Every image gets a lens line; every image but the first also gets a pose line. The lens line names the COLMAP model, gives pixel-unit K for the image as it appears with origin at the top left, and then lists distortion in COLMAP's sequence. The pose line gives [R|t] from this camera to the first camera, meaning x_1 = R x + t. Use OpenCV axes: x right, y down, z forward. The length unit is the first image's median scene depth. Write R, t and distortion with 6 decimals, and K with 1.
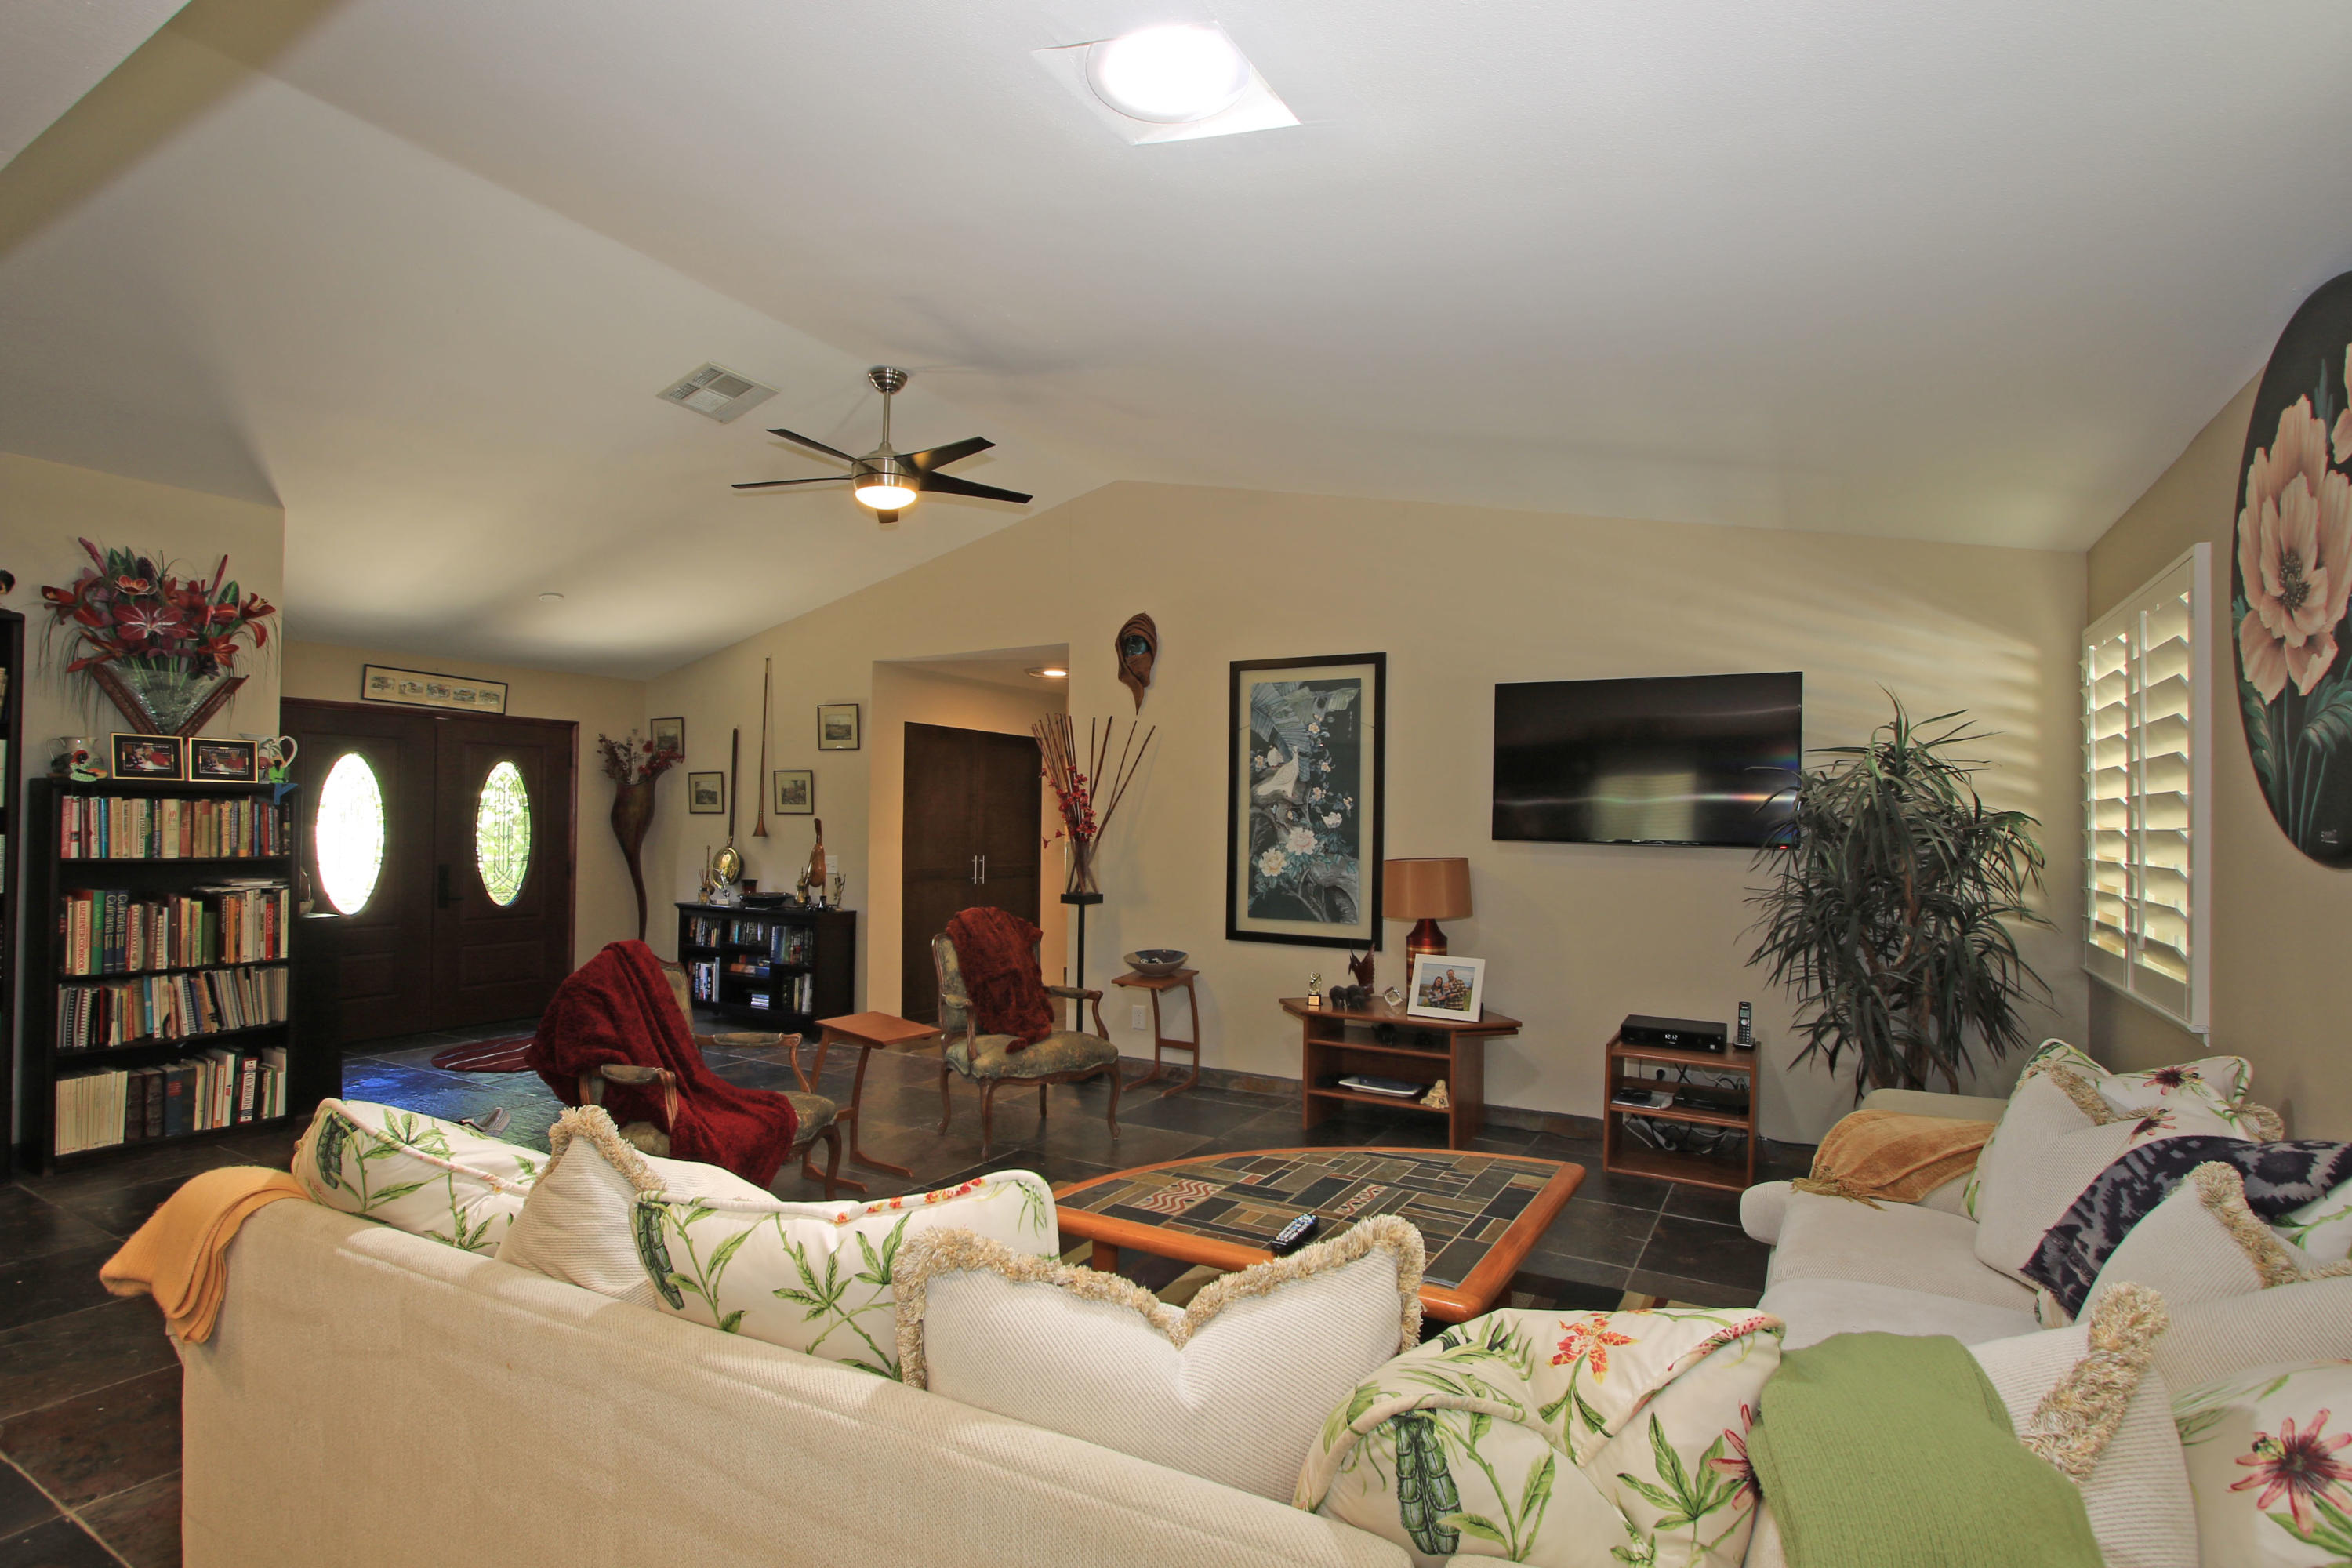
lens RADIAL K [[1140.3, 0, 1162.0], [0, 1140.3, 802.4], [0, 0, 1]] dist [-0.018024, 0.002857]
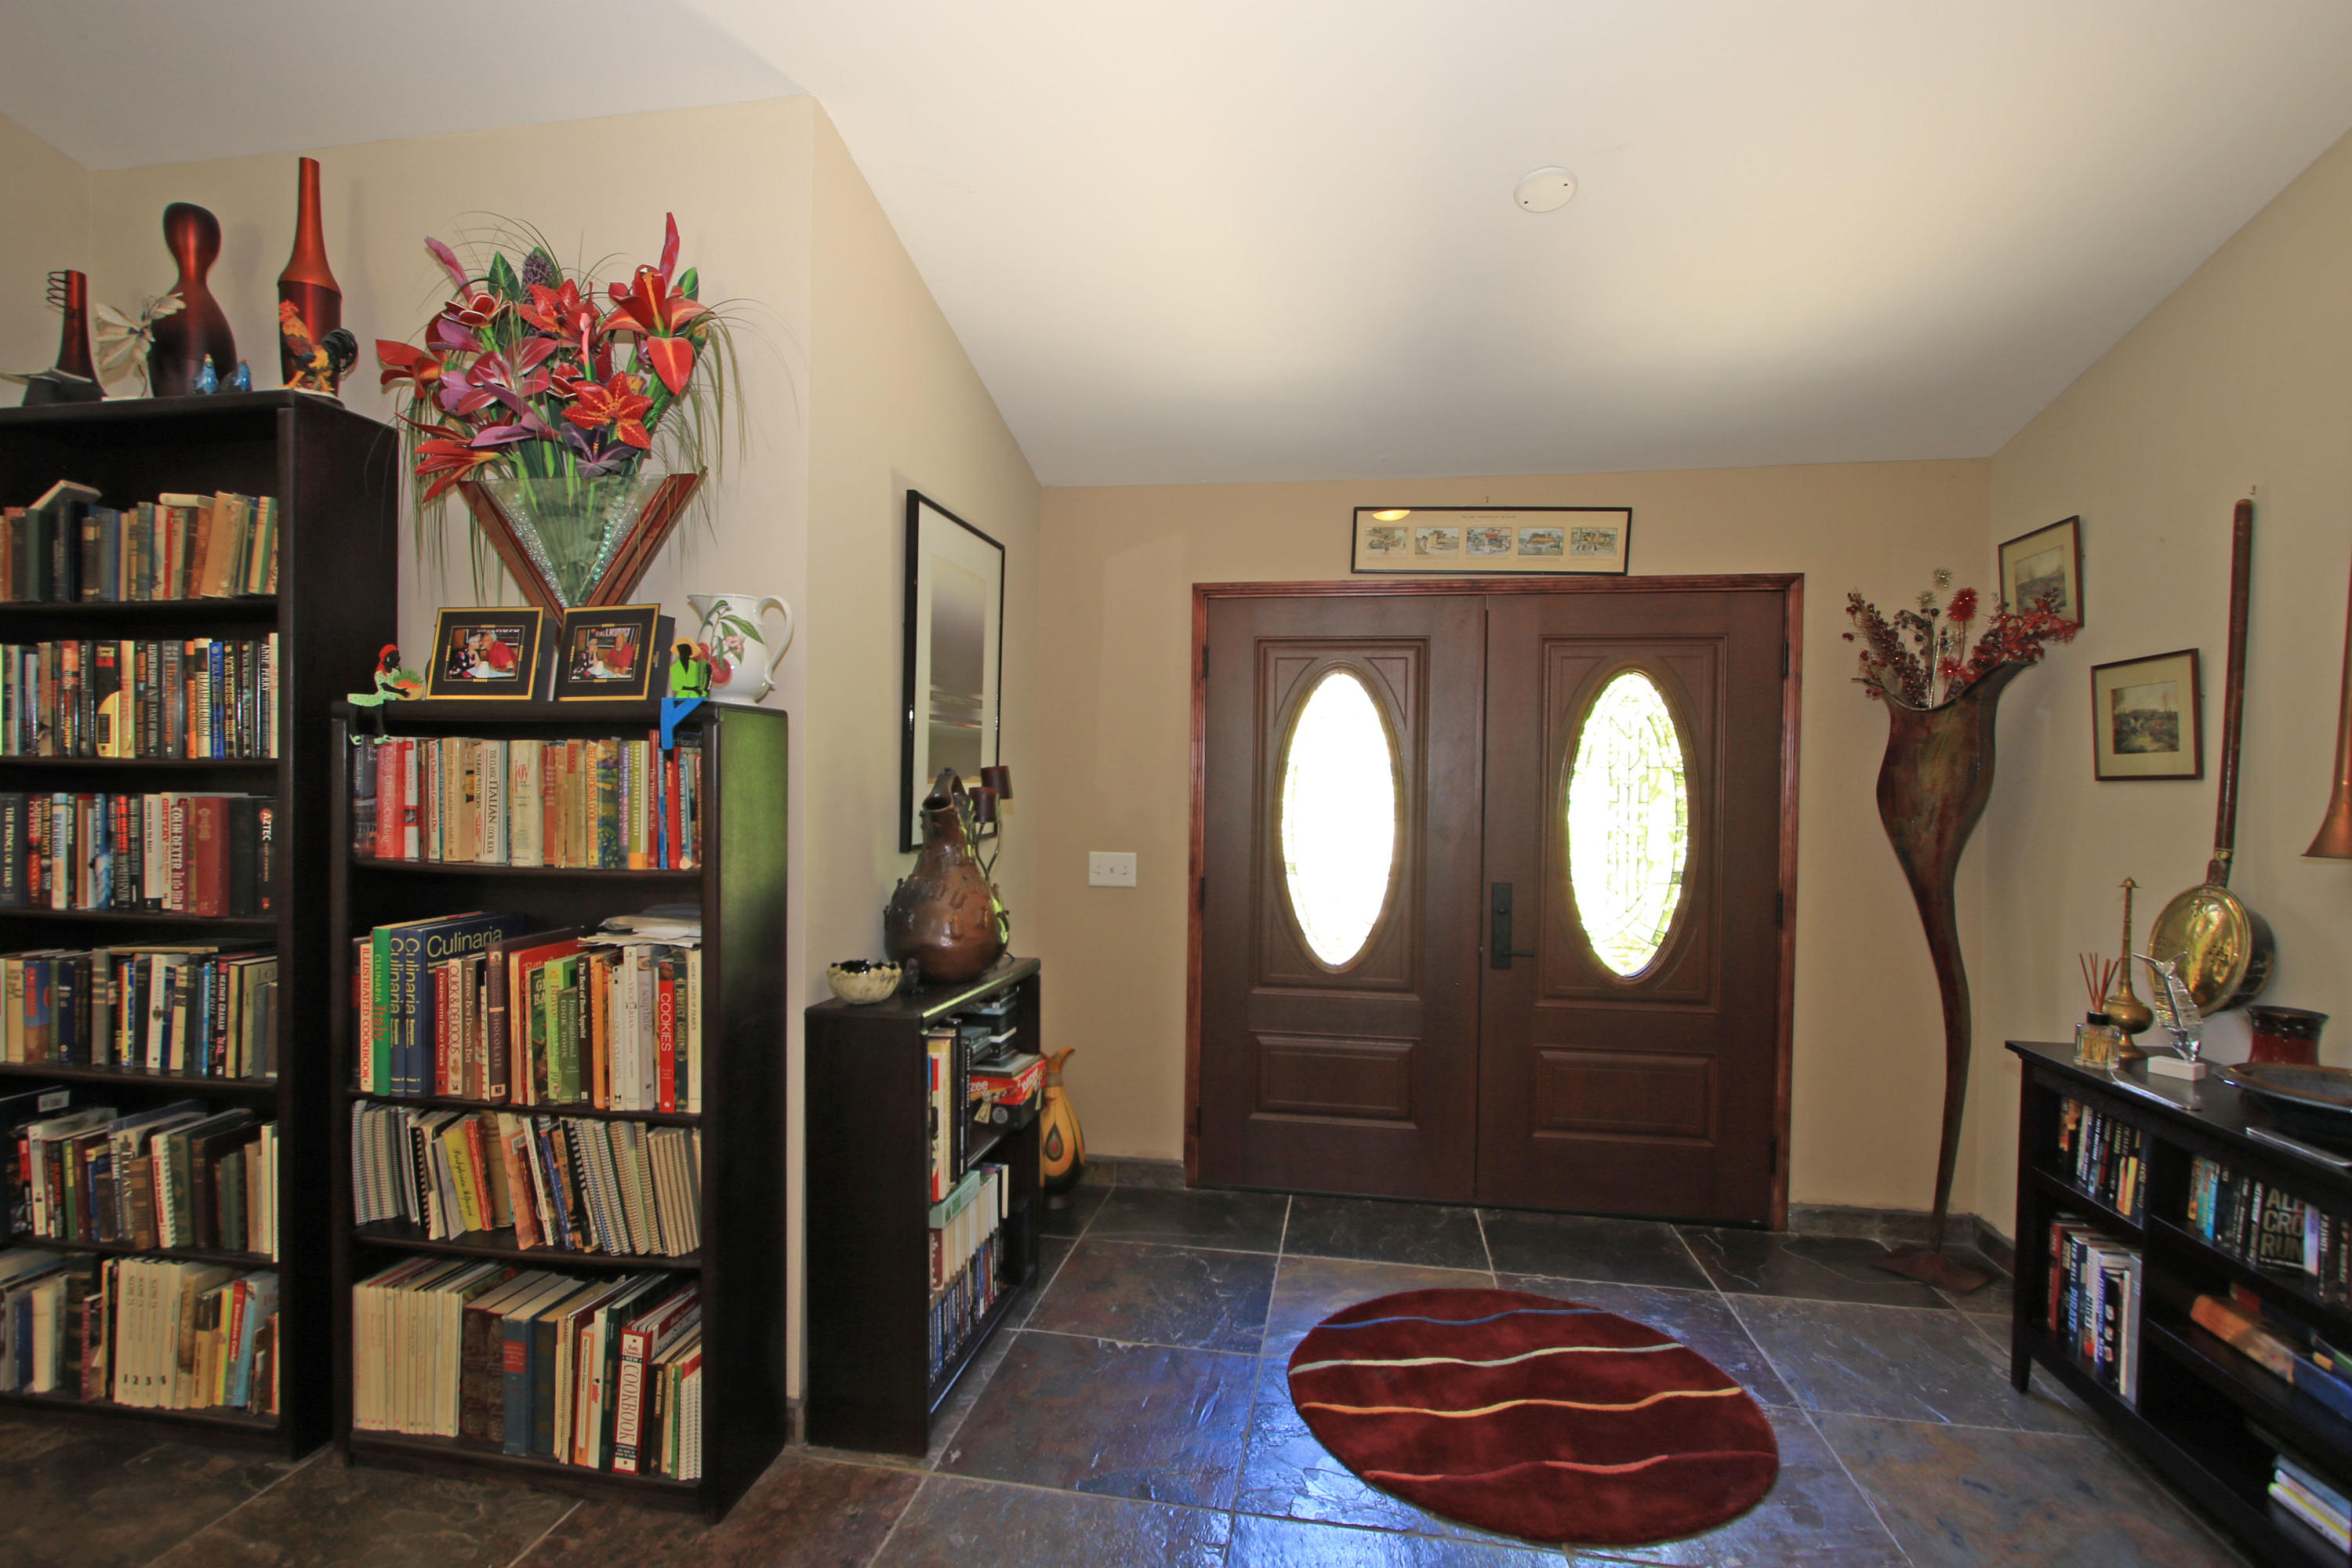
lens RADIAL K [[1140.3, 0, 1162.0], [0, 1140.3, 802.4], [0, 0, 1]] dist [-0.018024, 0.002857]
pose [[0.356044, 0.007684, -0.934438, -0.337026], [0.006164, 0.999925, 0.010571, 0.019548], [0.934449, -0.009523, 0.355970, 1.068485]]
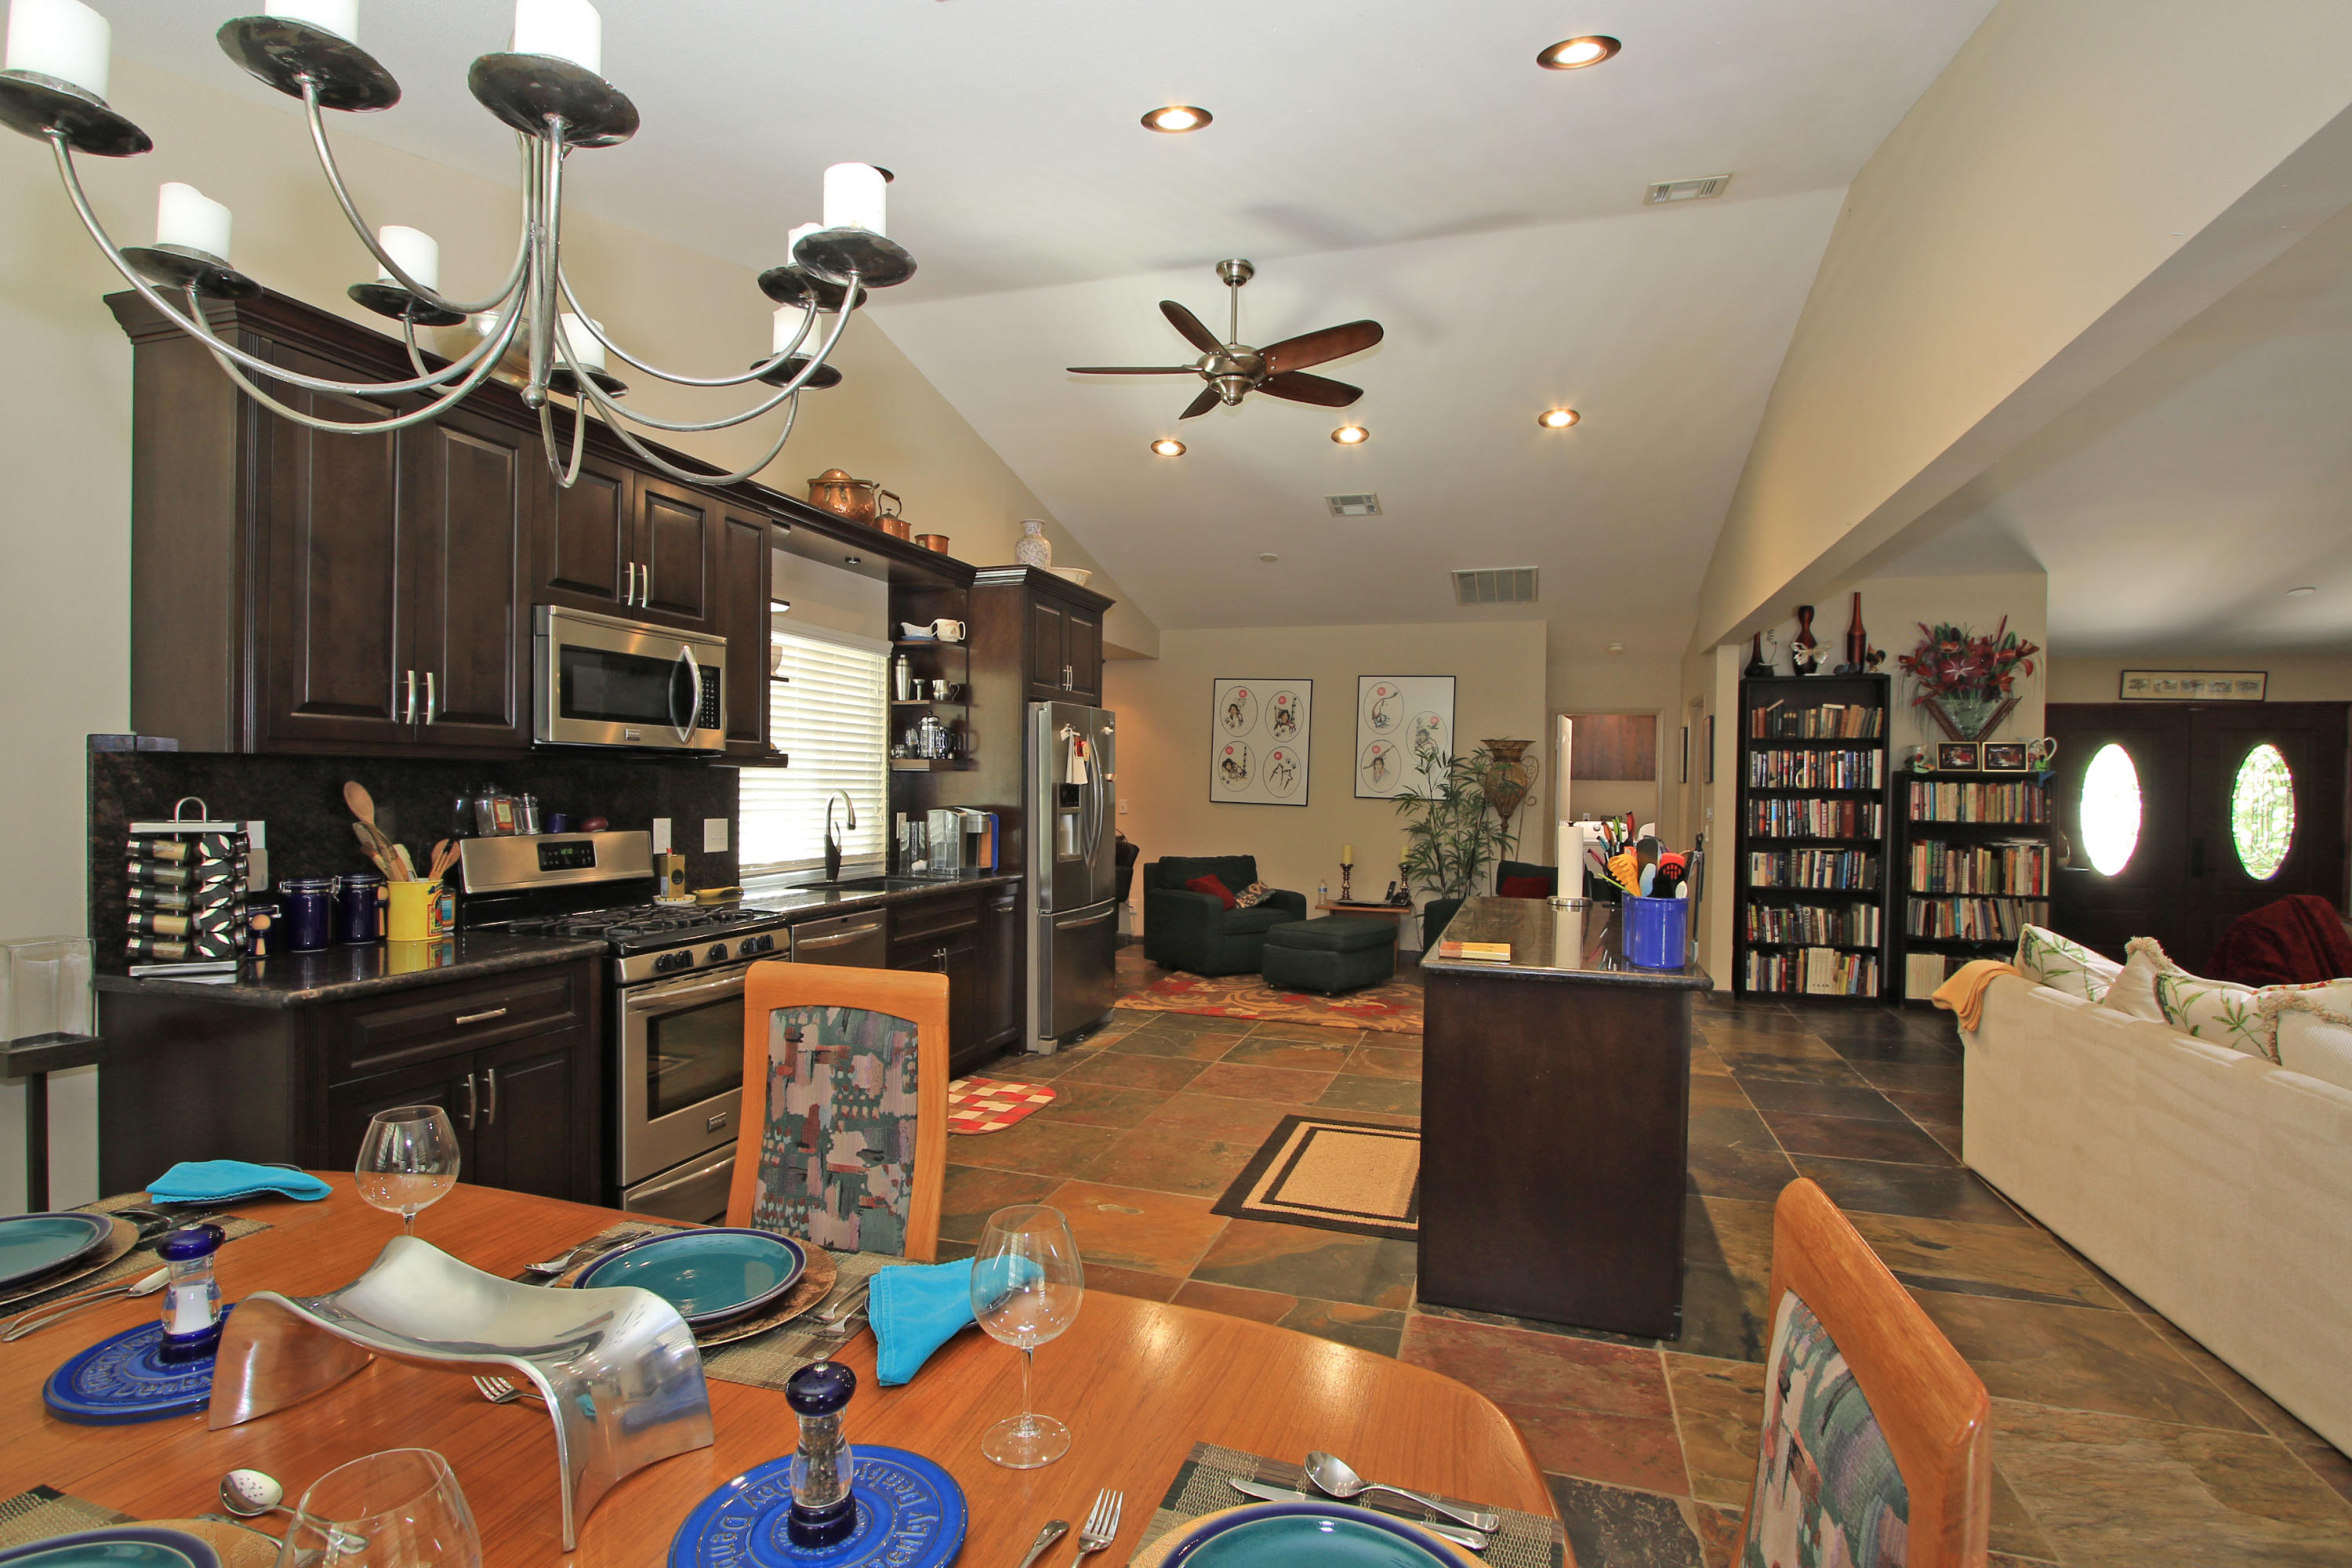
lens RADIAL K [[1154.3, 0, 1166.8], [0, 1154.3, 802.4], [0, 0, 1]] dist [-0.019772, 0.007994]
pose [[0.226287, 0.009762, -0.974012, 0.380763], [0.007201, 0.999906, 0.011694, -0.003135], [0.974034, -0.009660, 0.226196, -0.408738]]
